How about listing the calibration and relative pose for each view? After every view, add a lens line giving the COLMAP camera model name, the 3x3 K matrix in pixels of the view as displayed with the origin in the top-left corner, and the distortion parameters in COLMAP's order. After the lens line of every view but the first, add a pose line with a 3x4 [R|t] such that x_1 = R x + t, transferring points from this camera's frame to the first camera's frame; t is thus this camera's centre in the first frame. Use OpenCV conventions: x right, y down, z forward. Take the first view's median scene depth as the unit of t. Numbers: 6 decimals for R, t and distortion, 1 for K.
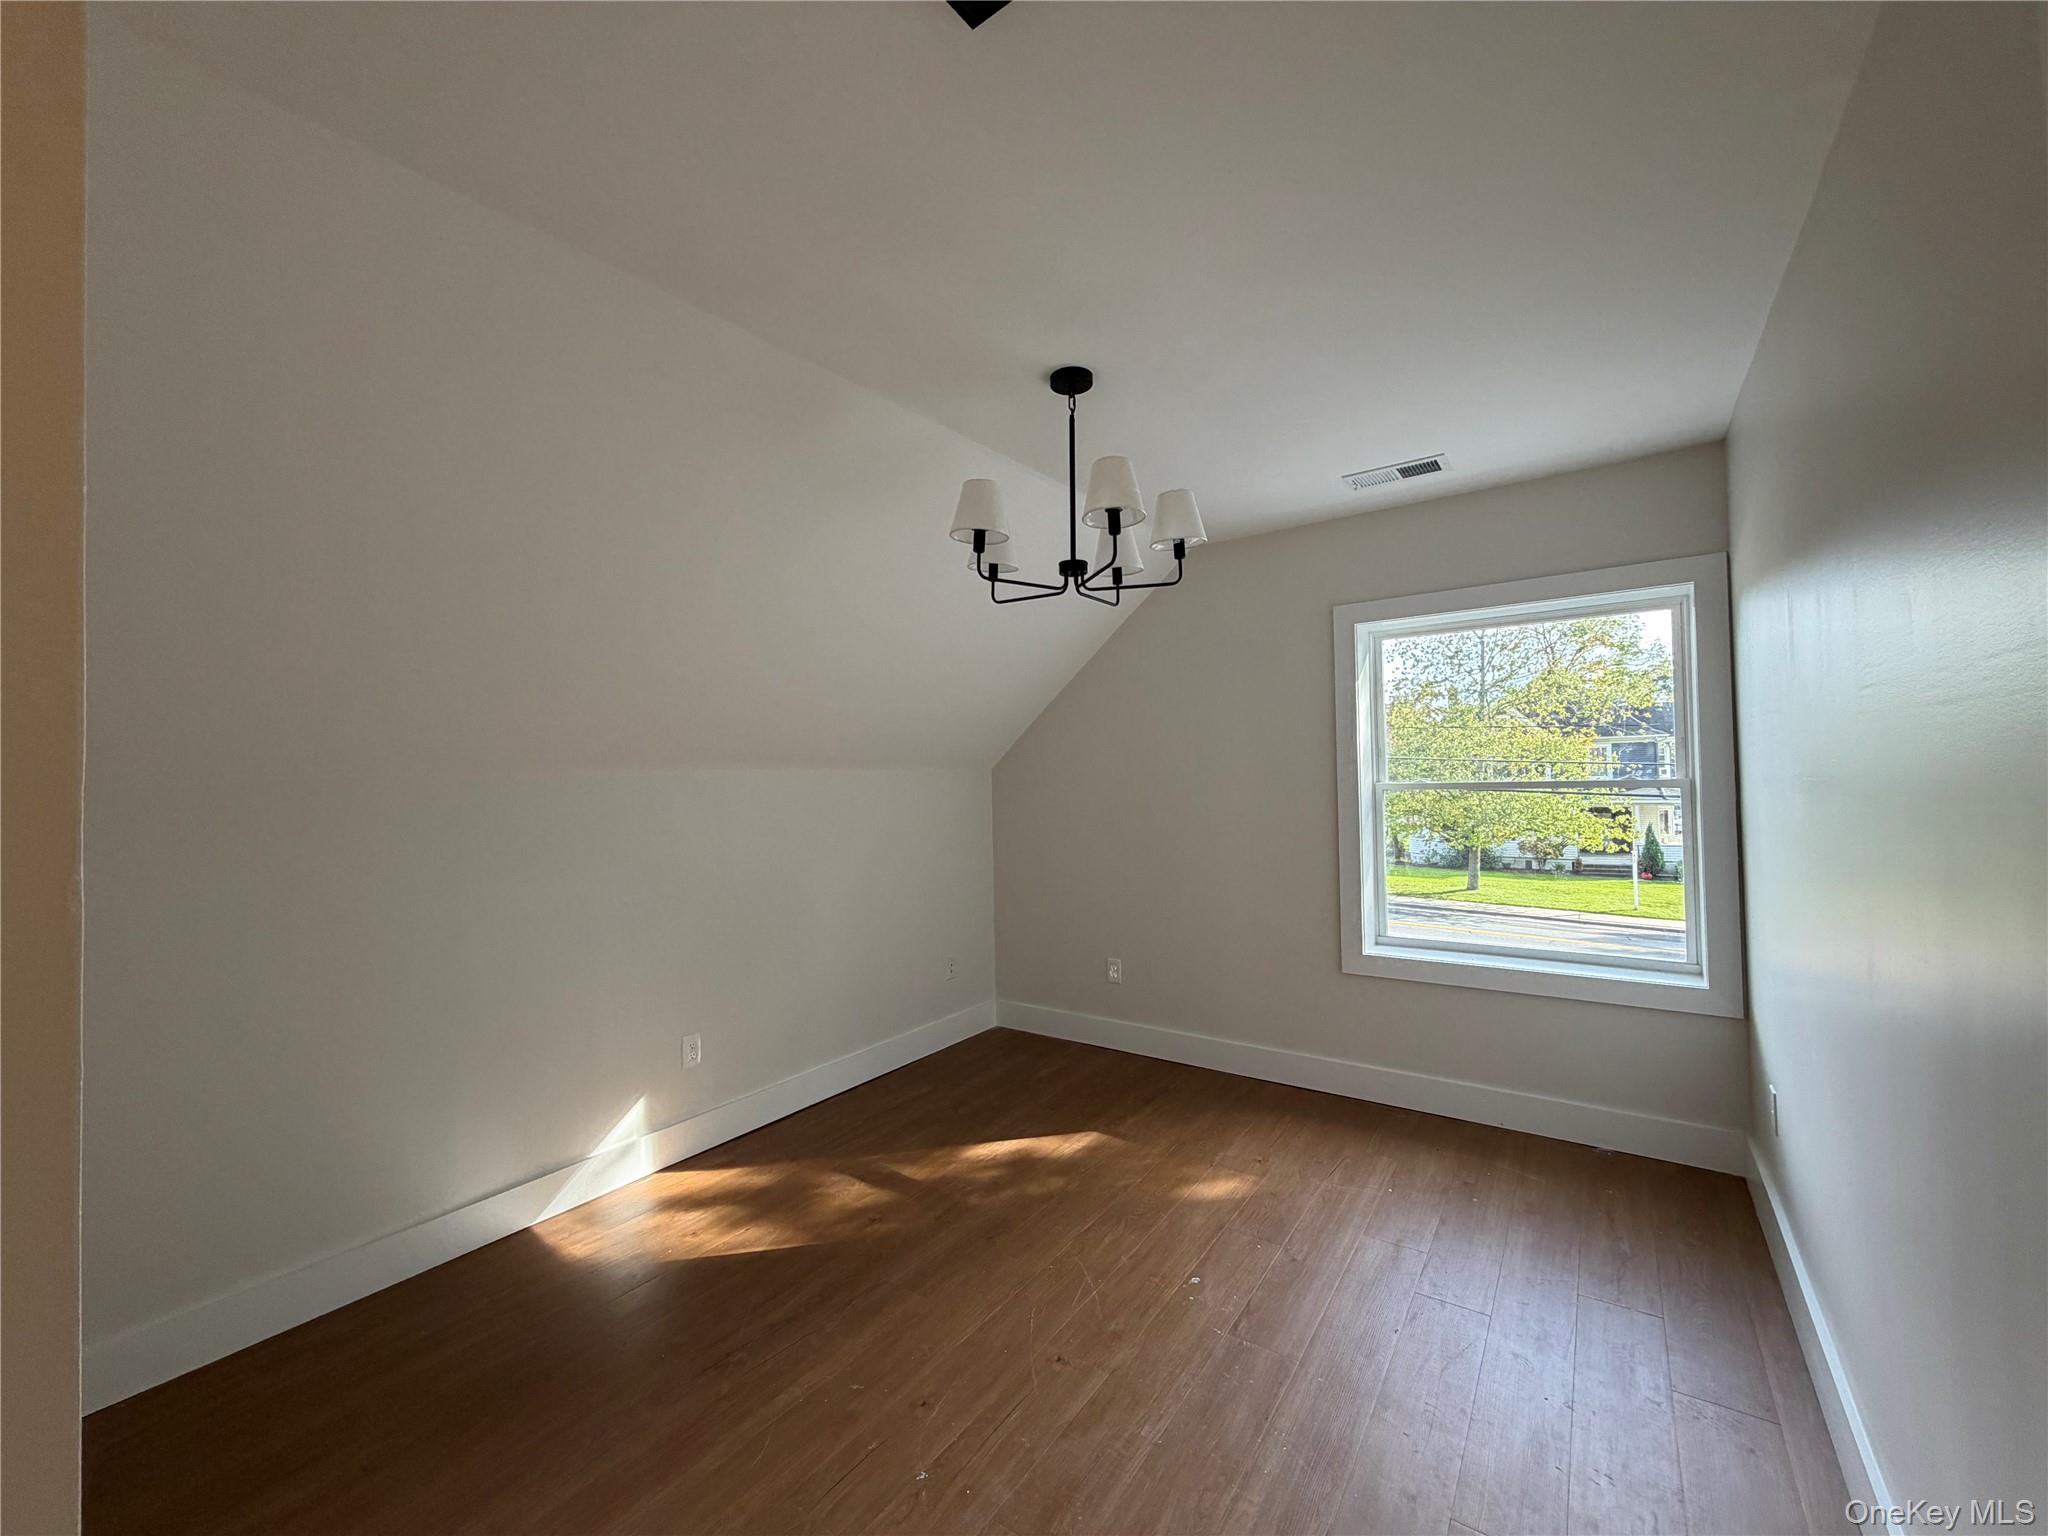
lens RADIAL K [[814.5, 0, 1020.9], [0, 814.5, 766.1], [0, 0, 1]] dist [-0.001696, -0.000103]
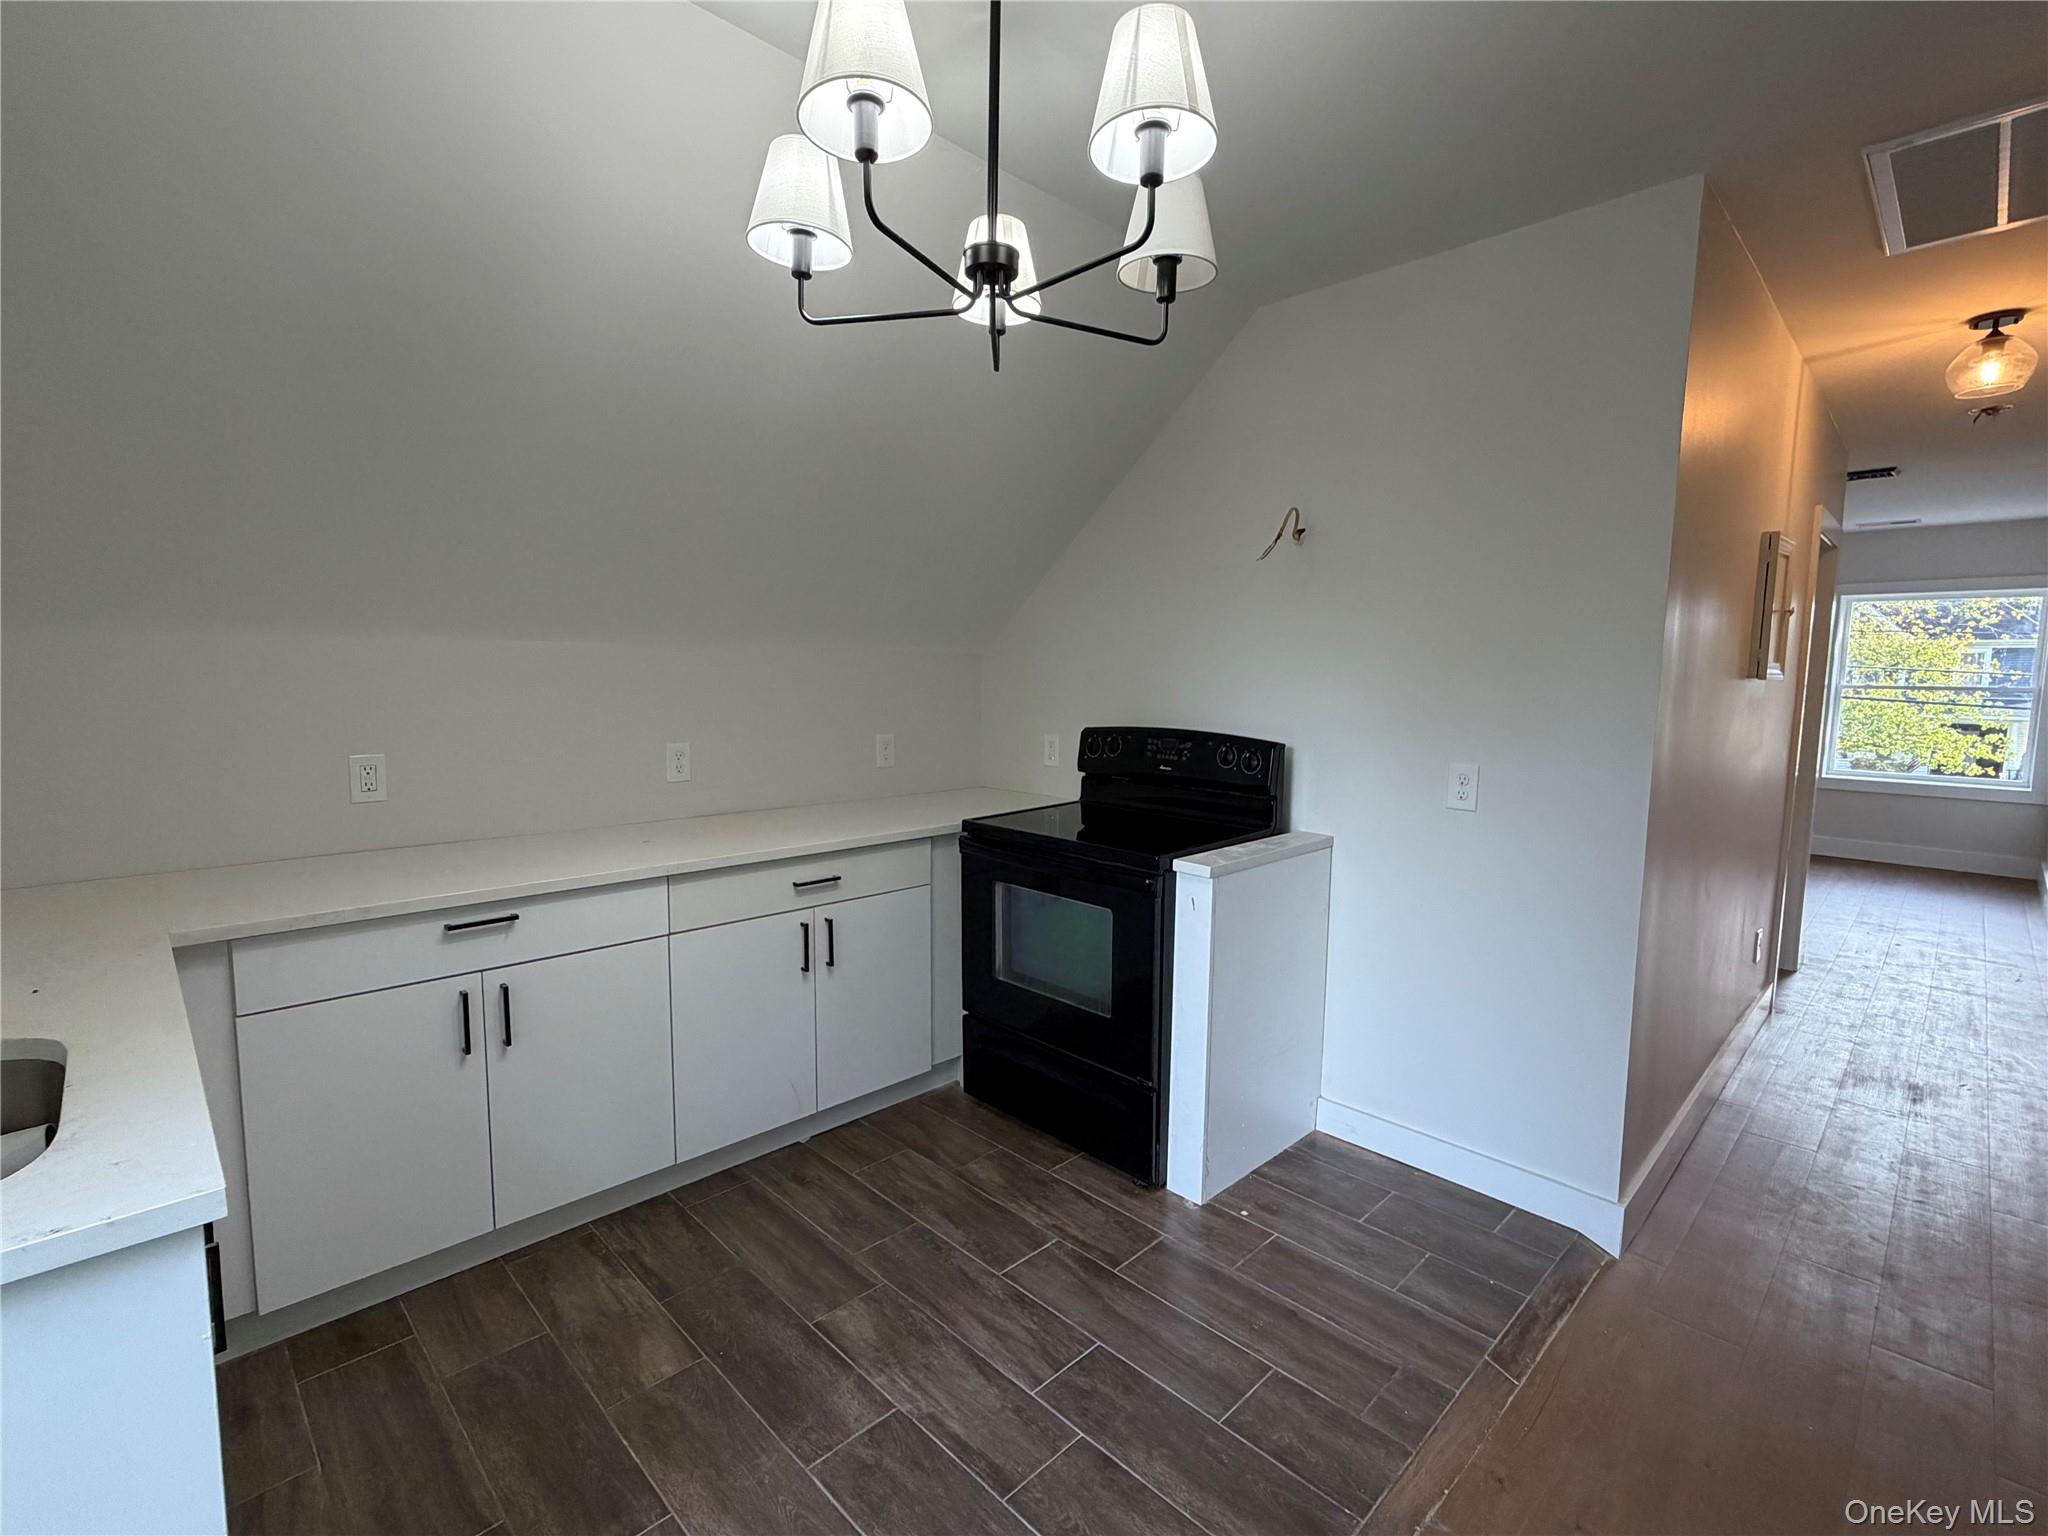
lens RADIAL K [[934.4, 0, 1024.9], [0, 934.4, 763.2], [0, 0, 1]] dist [-0.001935, -0.000008]
pose [[0.984979, 0.048365, -0.165763, -0.108572], [-0.027912, 0.991944, 0.123563, -0.001305], [0.170403, -0.117080, 0.978394, -0.147697]]
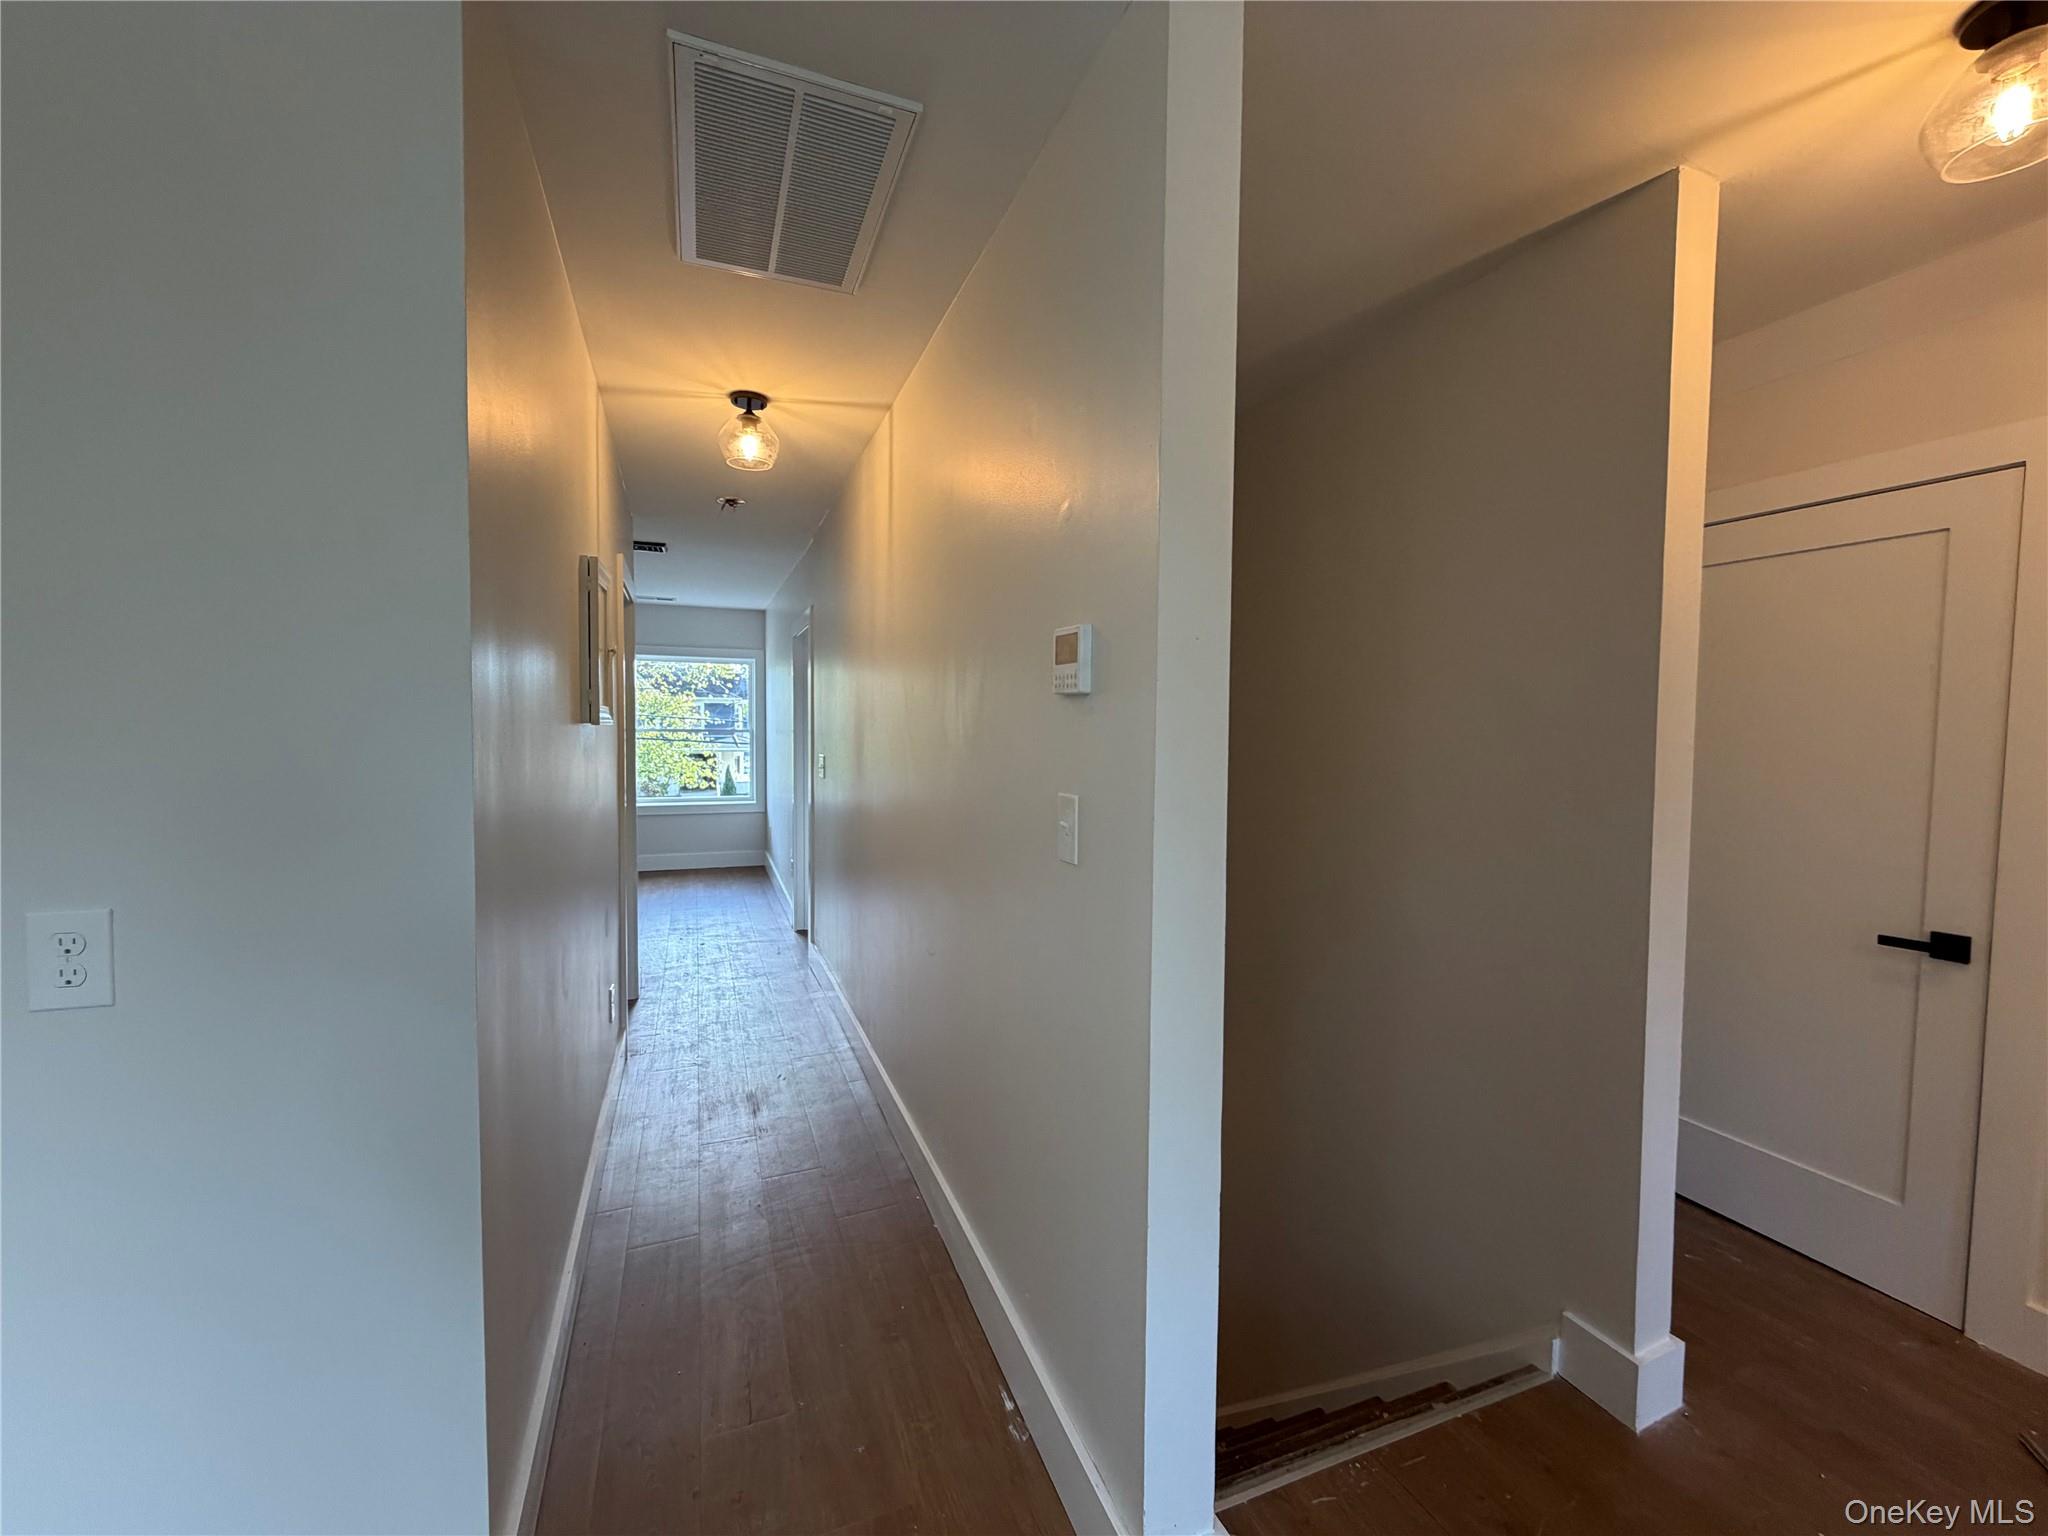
lens RADIAL K [[814.5, 0, 1020.9], [0, 814.5, 766.1], [0, 0, 1]] dist [-0.001696, -0.000103]
pose [[0.536467, -0.014873, 0.843790, -0.092520], [-0.037306, 0.998449, 0.041318, -0.000871], [-0.843097, -0.053644, 0.535080, -0.113627]]
